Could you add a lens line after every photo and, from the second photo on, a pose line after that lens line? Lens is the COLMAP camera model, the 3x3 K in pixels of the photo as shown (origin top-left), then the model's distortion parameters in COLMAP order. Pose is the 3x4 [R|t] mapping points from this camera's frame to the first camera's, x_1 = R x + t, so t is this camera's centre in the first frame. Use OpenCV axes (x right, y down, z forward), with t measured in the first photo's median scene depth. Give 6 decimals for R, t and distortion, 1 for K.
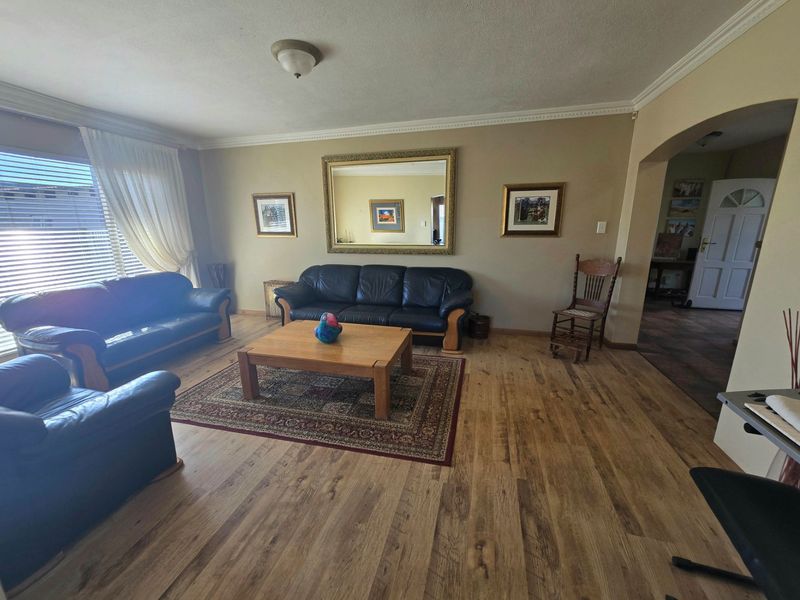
lens RADIAL K [[324.8, 0, 400.0], [0, 324.8, 300.0], [0, 0, 1]] dist [-0.000143, 0.000023]
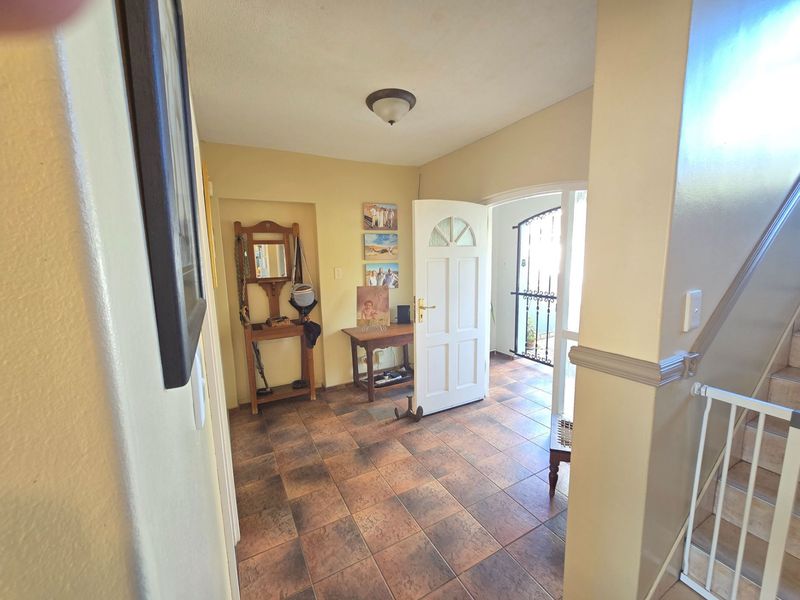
lens RADIAL K [[324.8, 0, 400.0], [0, 324.8, 300.0], [0, 0, 1]] dist [-0.000143, 0.000023]
pose [[0.718599, -0.103779, 0.687638, 0.438645], [0.177481, 0.983426, -0.037053, -0.145513], [-0.672396, 0.148669, 0.725108, 0.513847]]
